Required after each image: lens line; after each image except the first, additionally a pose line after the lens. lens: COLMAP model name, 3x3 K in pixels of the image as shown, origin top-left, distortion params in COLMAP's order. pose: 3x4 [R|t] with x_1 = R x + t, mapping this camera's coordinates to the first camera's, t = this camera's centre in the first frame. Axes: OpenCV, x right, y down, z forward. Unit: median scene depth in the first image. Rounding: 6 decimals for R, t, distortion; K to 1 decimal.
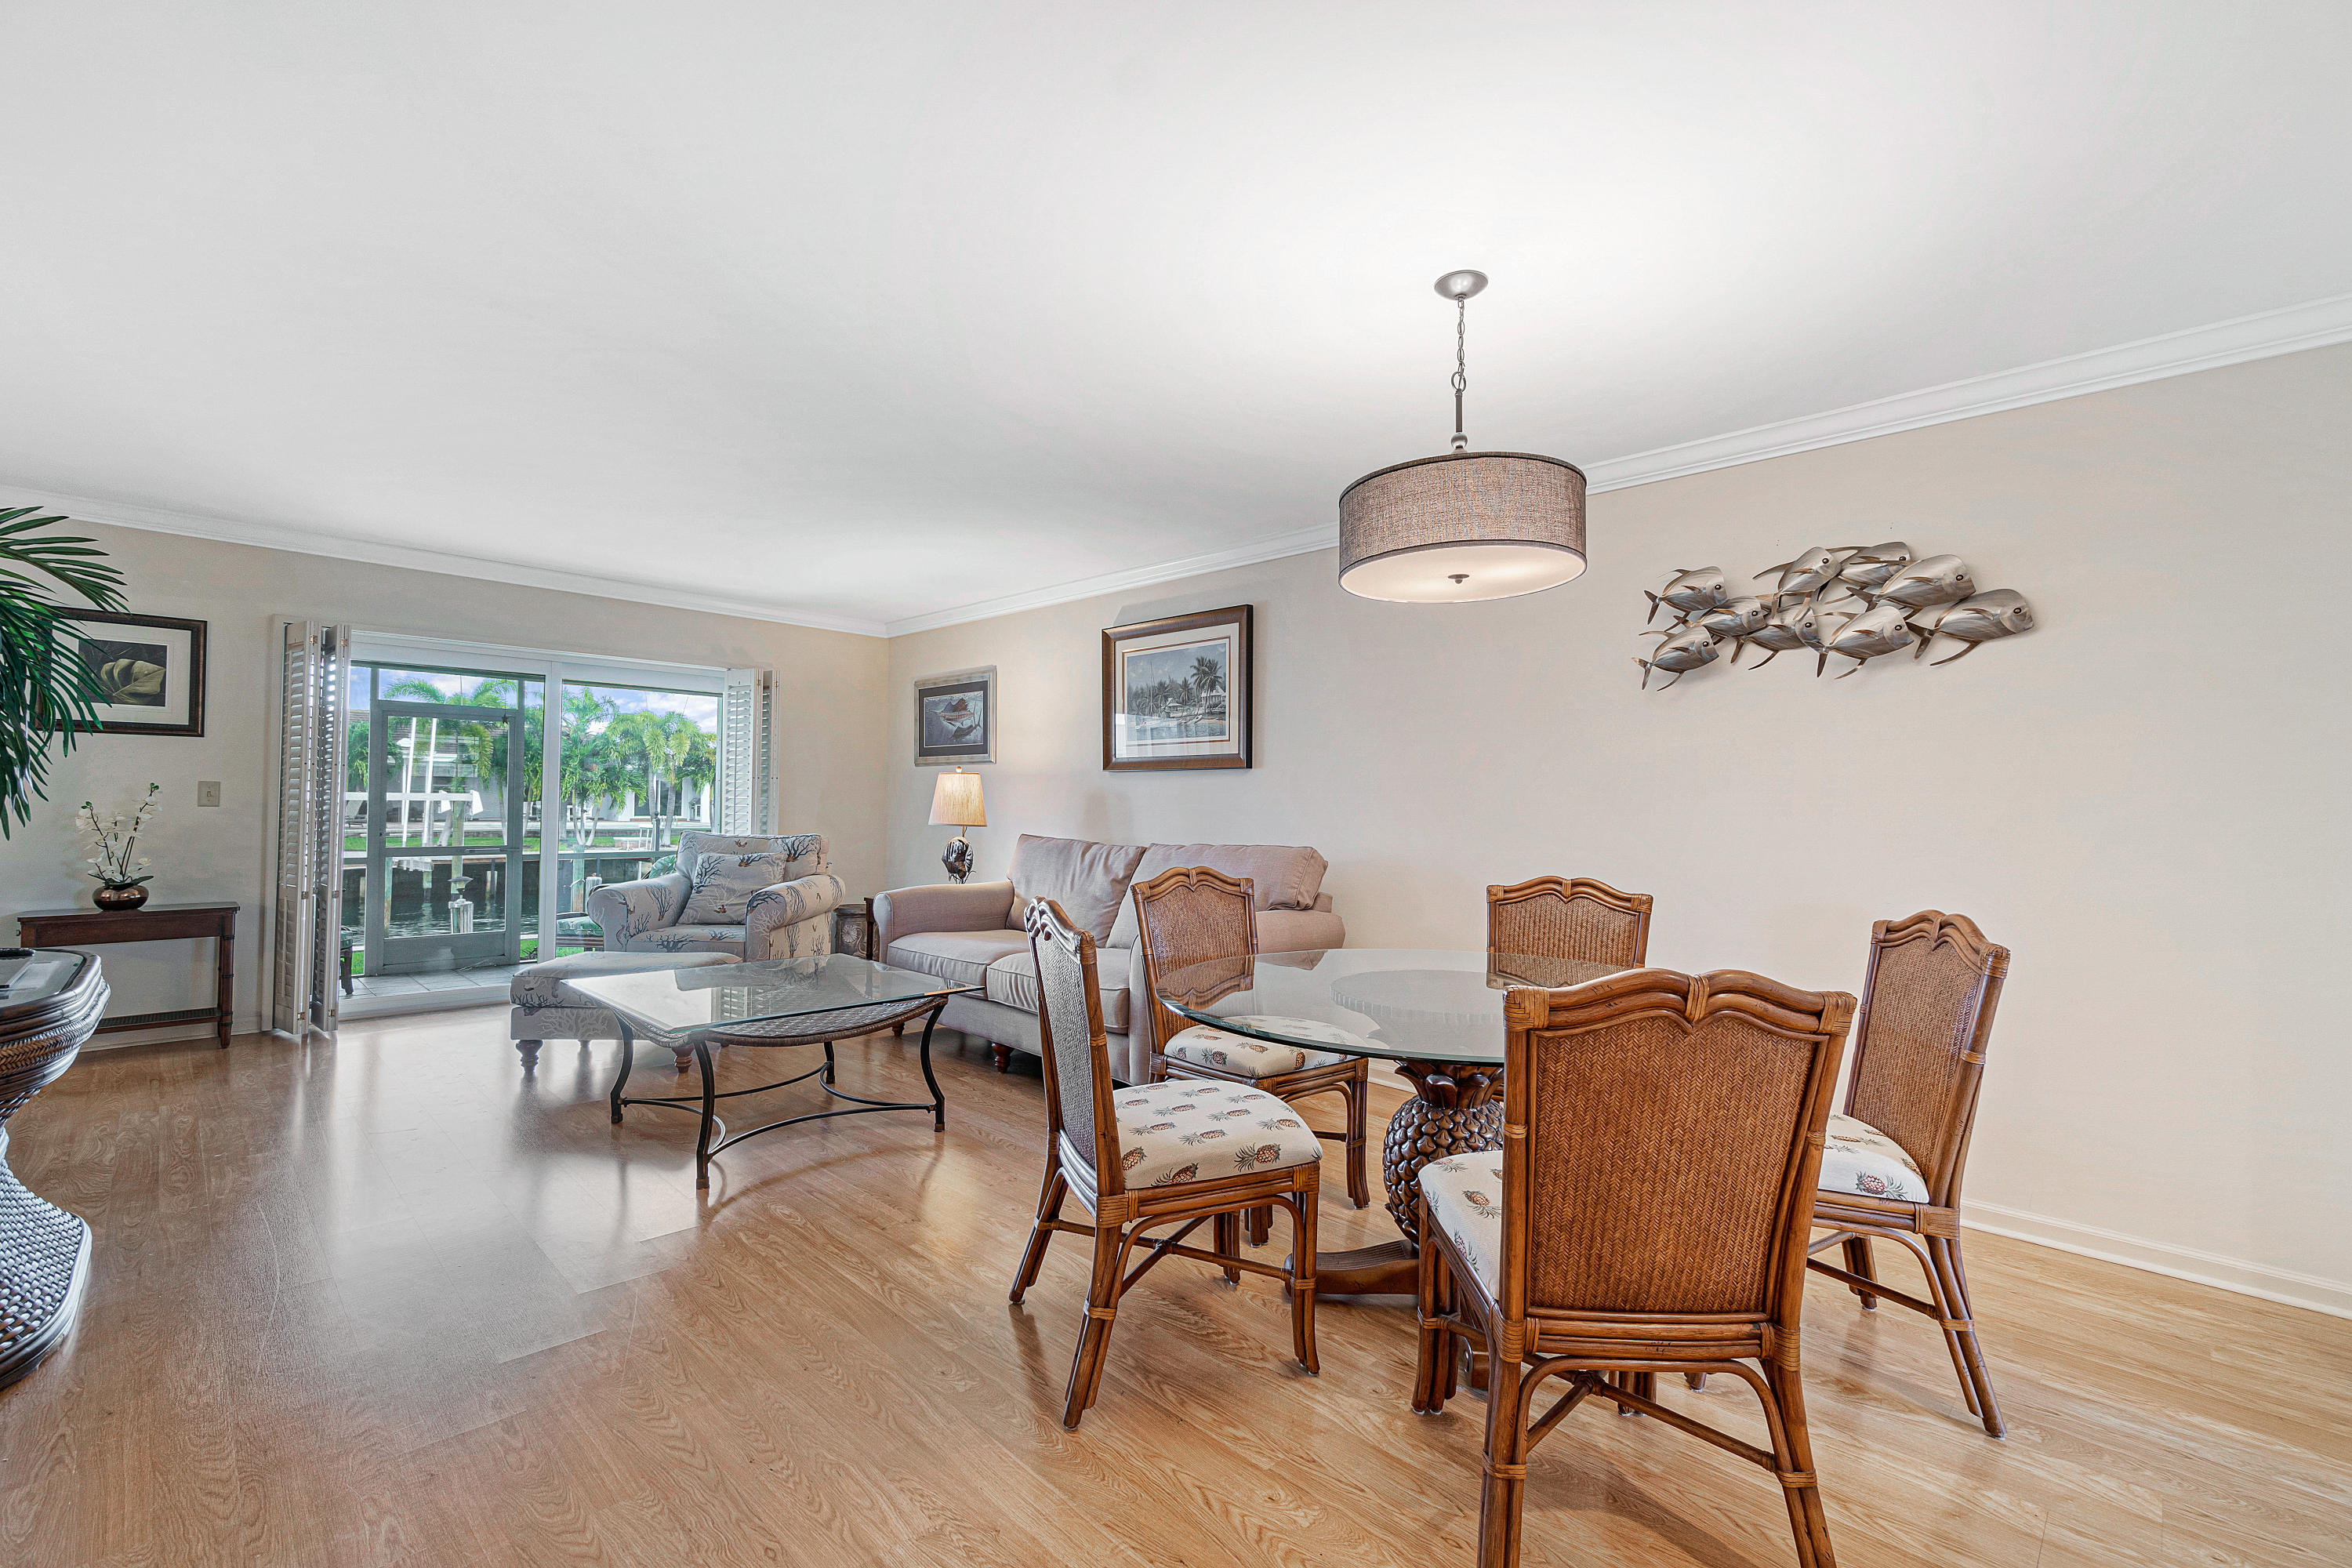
lens RADIAL K [[1011.6, 0, 1169.7], [0, 1011.6, 799.6], [0, 0, 1]] dist [-0.004720, -0.000387]
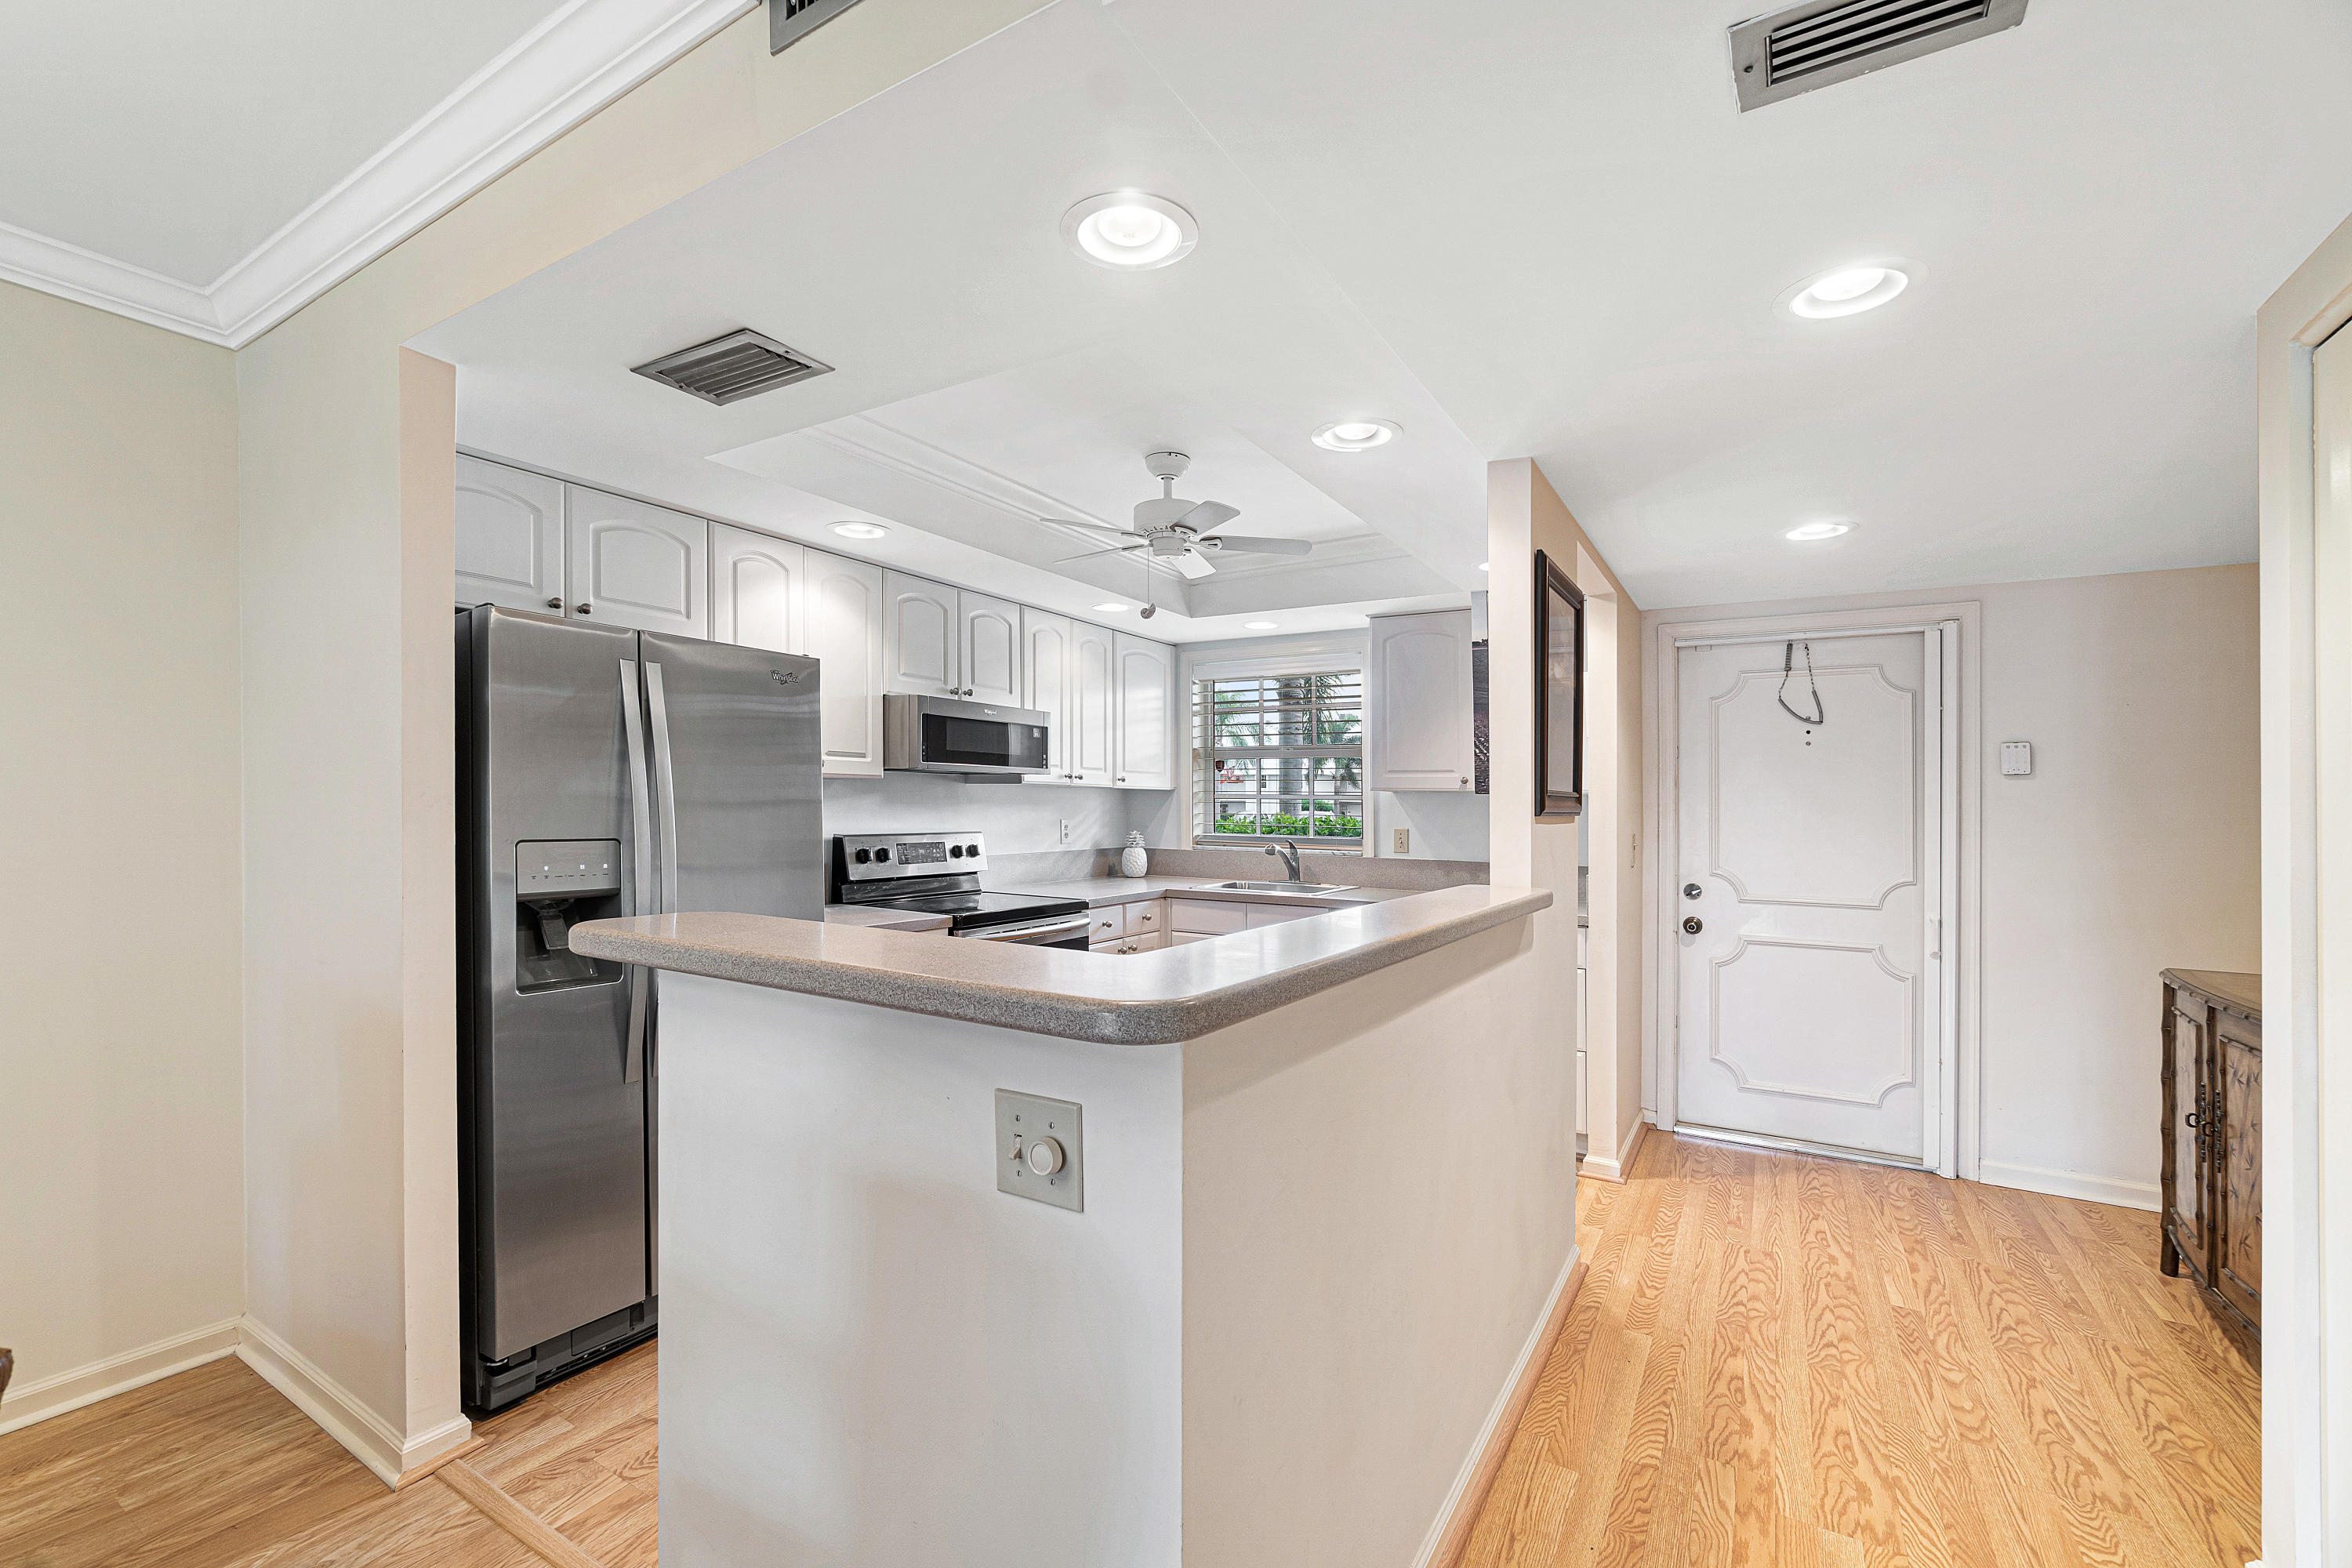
lens RADIAL K [[1011.6, 0, 1131.9], [0, 1011.6, 821.0], [0, 0, 1]] dist [-0.004720, -0.000387]
pose [[-0.212542, -0.032276, 0.976619, 0.033111], [-0.017249, 0.999423, 0.029275, -0.025489], [-0.977000, -0.010624, -0.212976, 0.181934]]
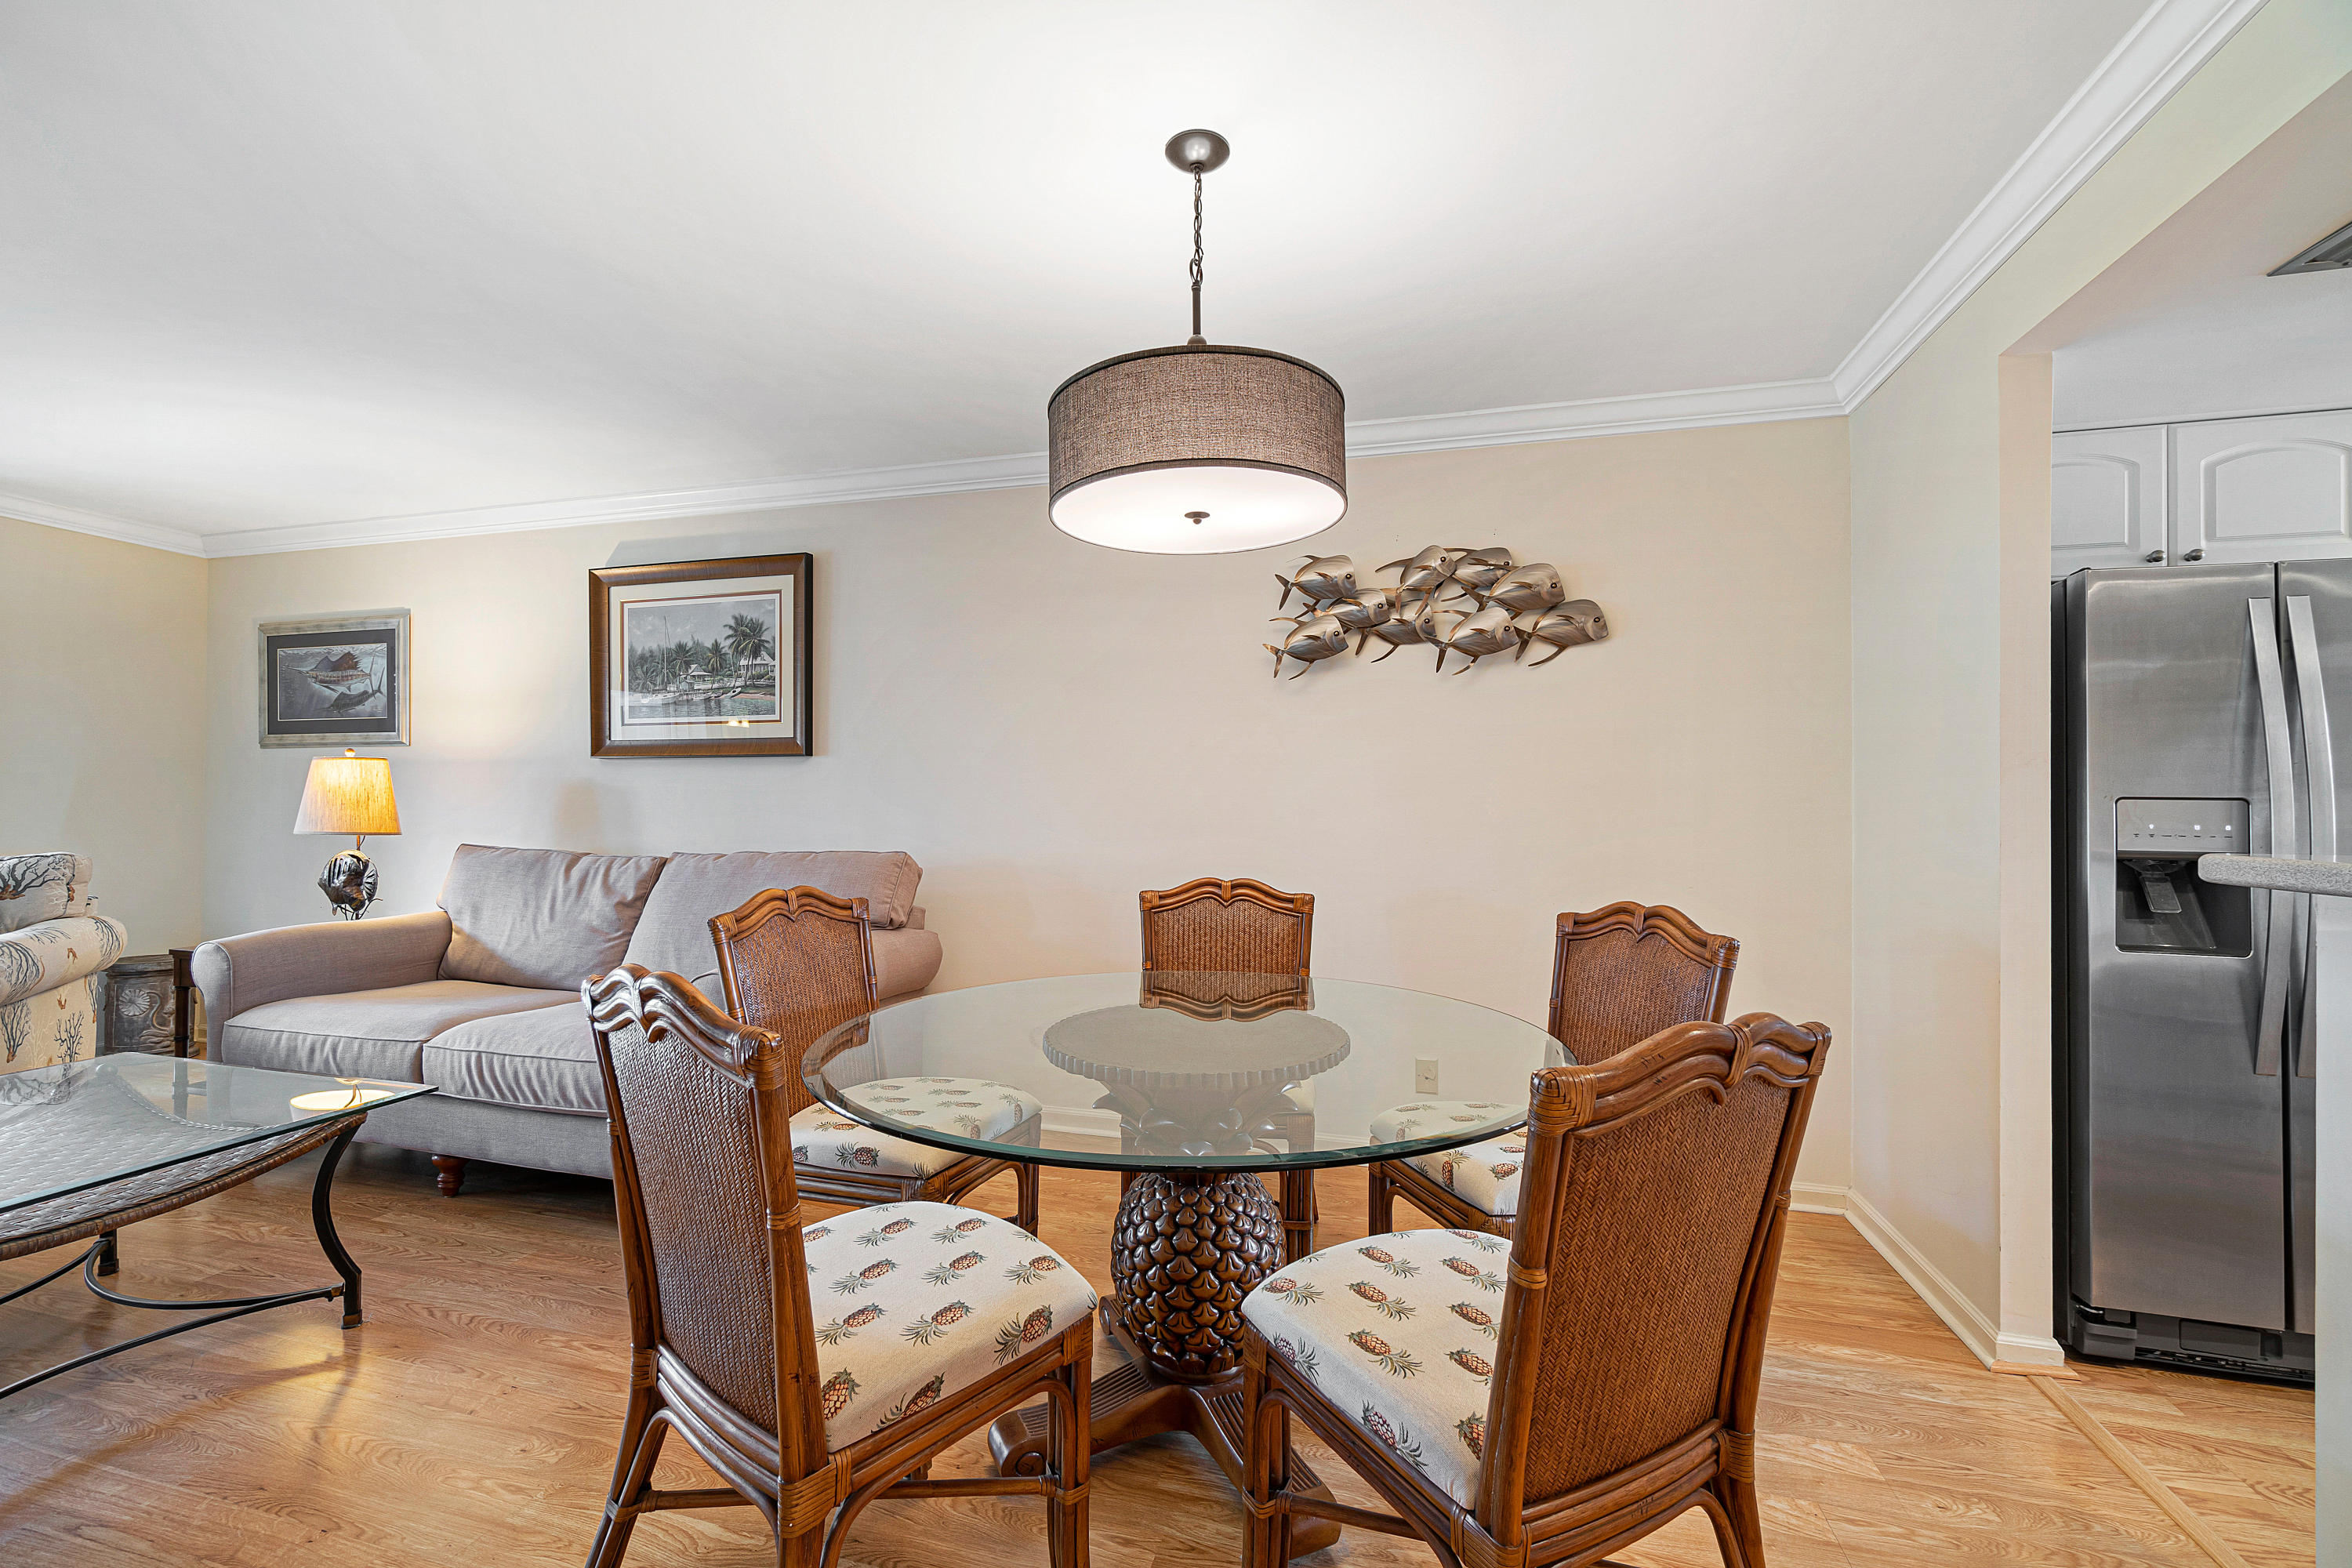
lens RADIAL K [[1011.6, 0, 1162.3], [0, 1011.6, 794.8], [0, 0, 1]] dist [-0.004720, -0.000387]
pose [[0.877625, -0.005132, 0.479321, -0.064650], [0.004224, 0.999987, 0.002972, -0.001025], [-0.479330, -0.000584, 0.877635, 0.162140]]
